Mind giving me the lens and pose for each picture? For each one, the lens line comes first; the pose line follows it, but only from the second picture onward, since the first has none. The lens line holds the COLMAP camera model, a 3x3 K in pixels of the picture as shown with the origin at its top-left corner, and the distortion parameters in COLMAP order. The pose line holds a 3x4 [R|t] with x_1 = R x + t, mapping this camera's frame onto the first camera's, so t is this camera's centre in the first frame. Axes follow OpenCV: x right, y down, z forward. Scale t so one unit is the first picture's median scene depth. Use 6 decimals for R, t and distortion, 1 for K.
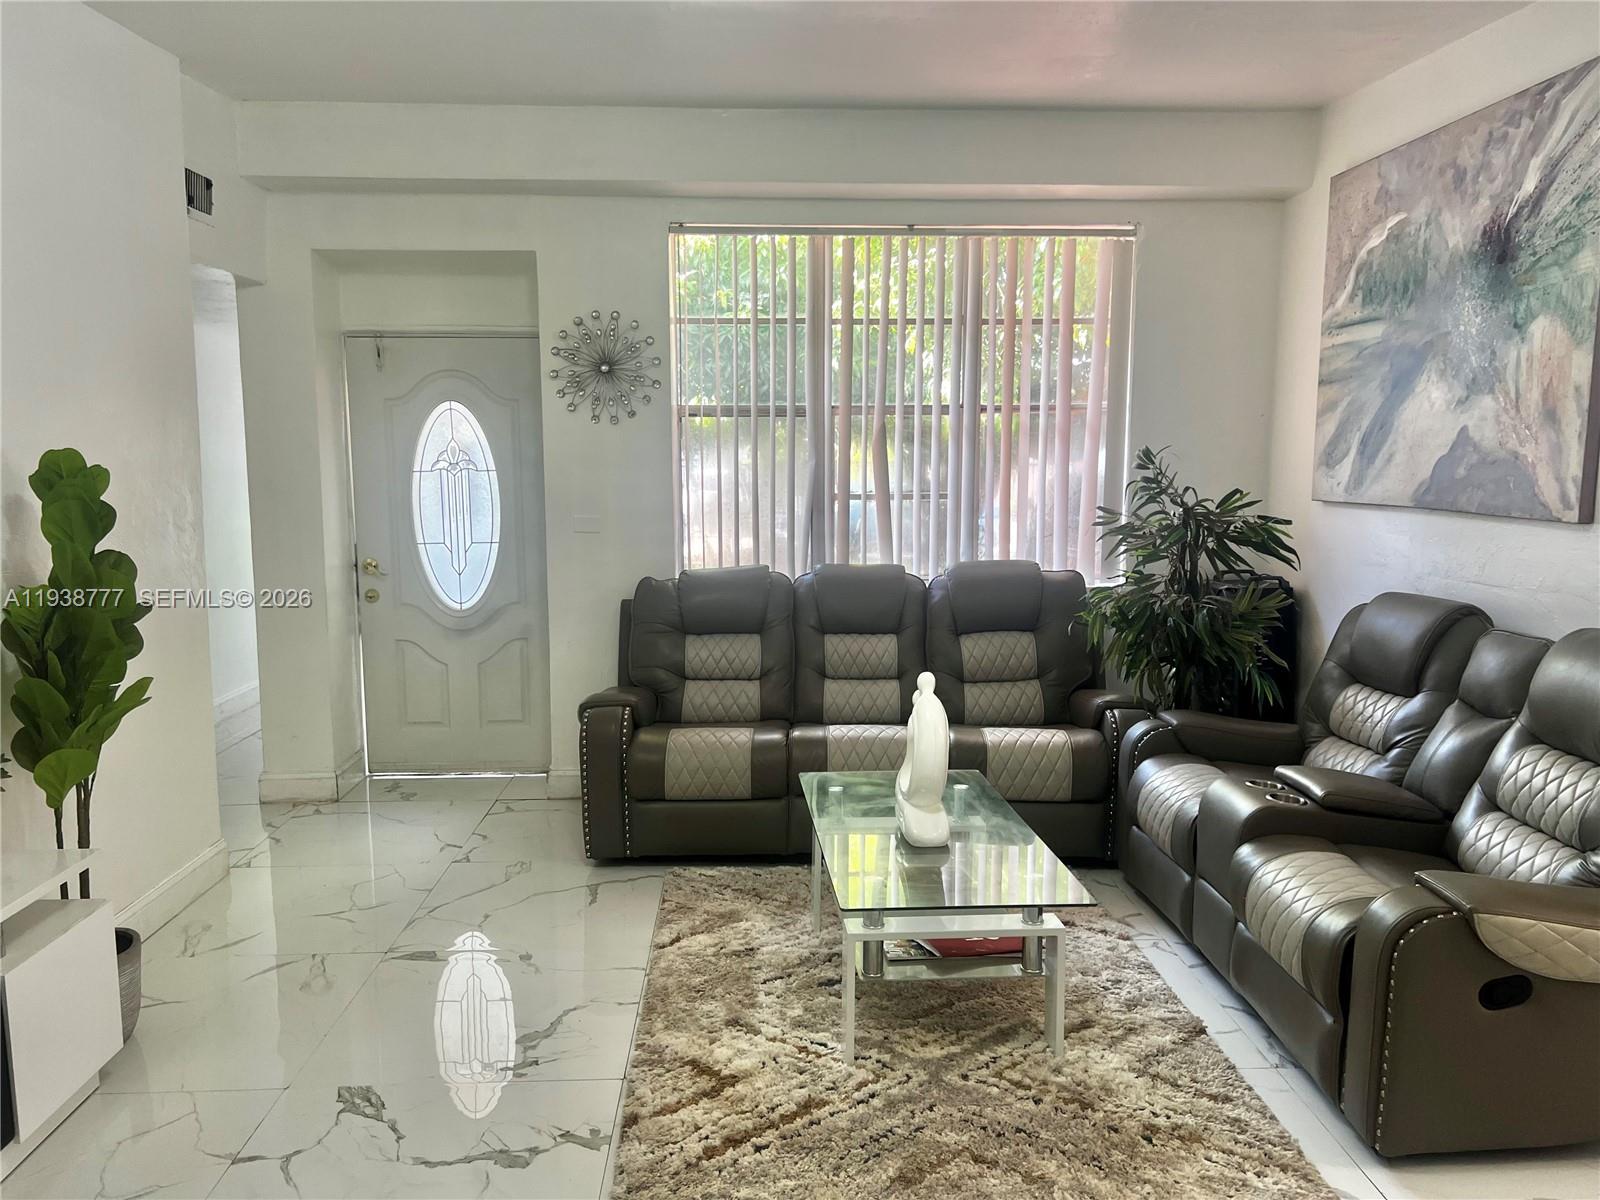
lens RADIAL K [[1208.4, 0, 812.6], [0, 1208.4, 608.3], [0, 0, 1]] dist [0.084497, -0.109156]
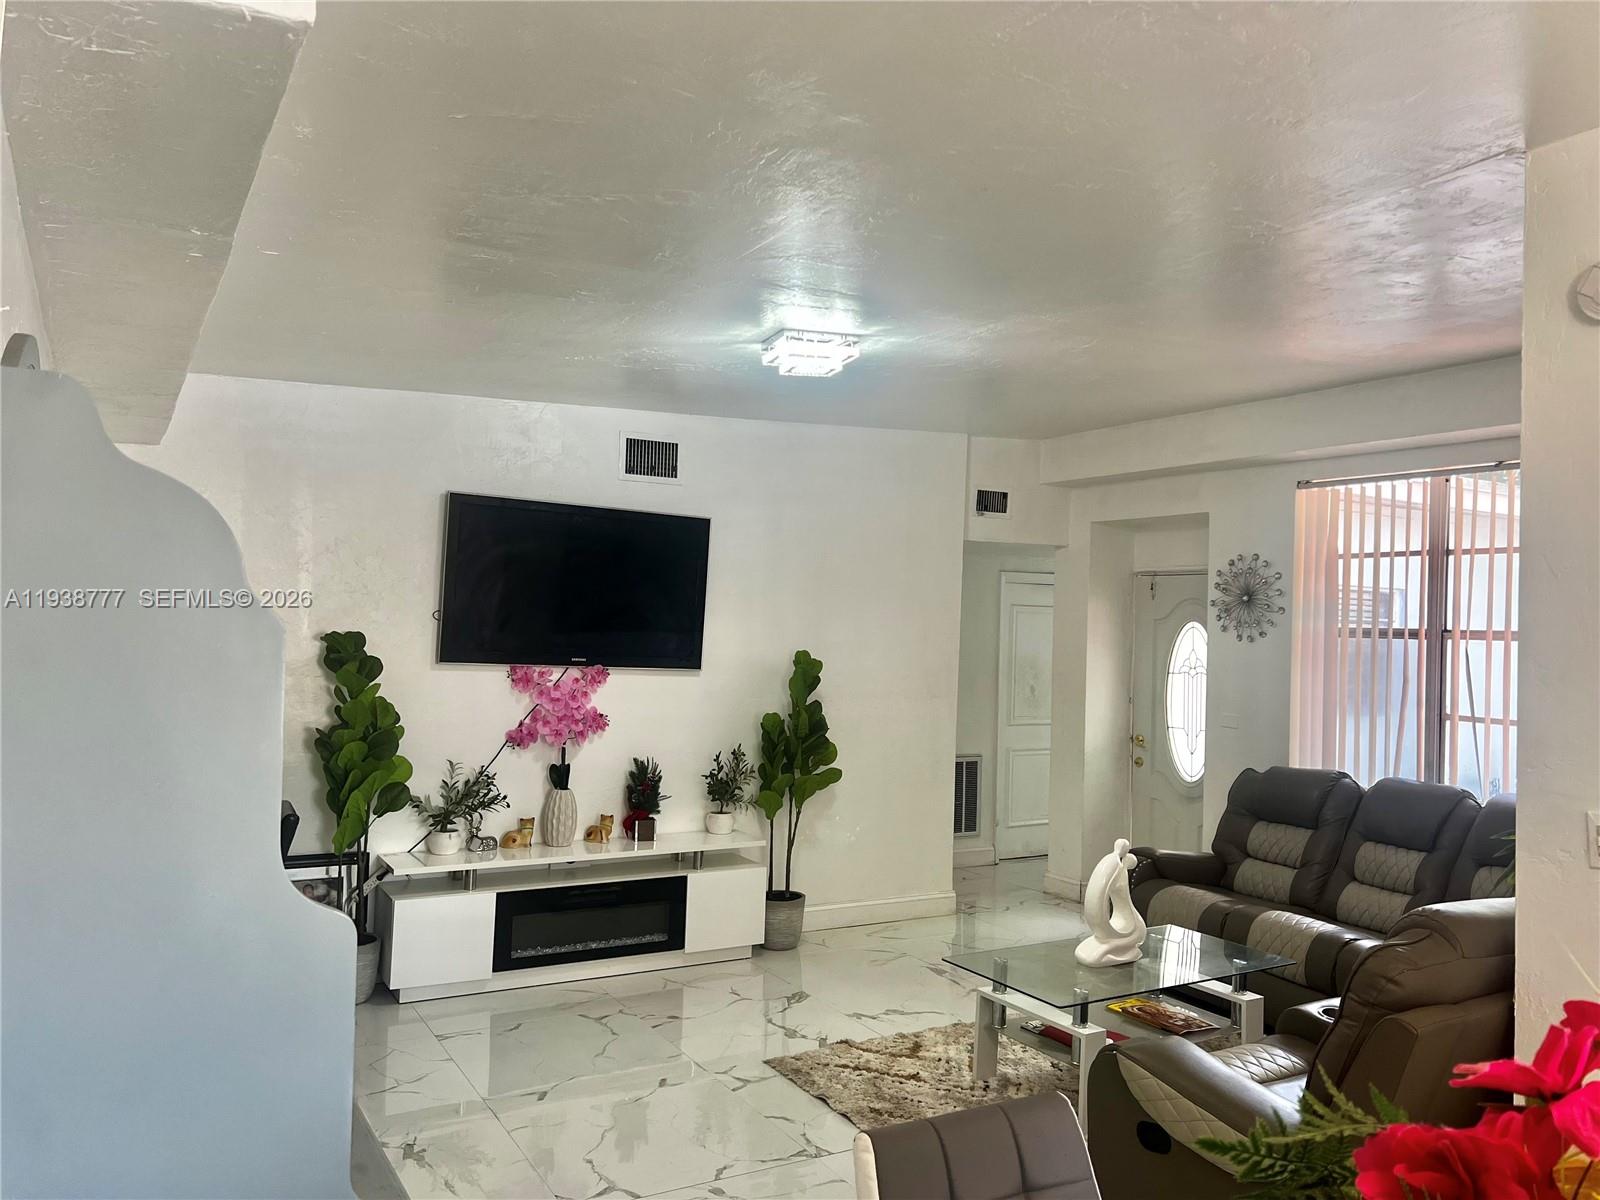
lens RADIAL K [[1208.4, 0, 807.7], [0, 1208.4, 587.7], [0, 0, 1]] dist [0.084497, -0.109156]
pose [[0.468613, -0.009305, -0.883355, 0.984116], [-0.143426, 0.985876, -0.086471, -0.046406], [0.871683, 0.167217, 0.460660, 0.031374]]
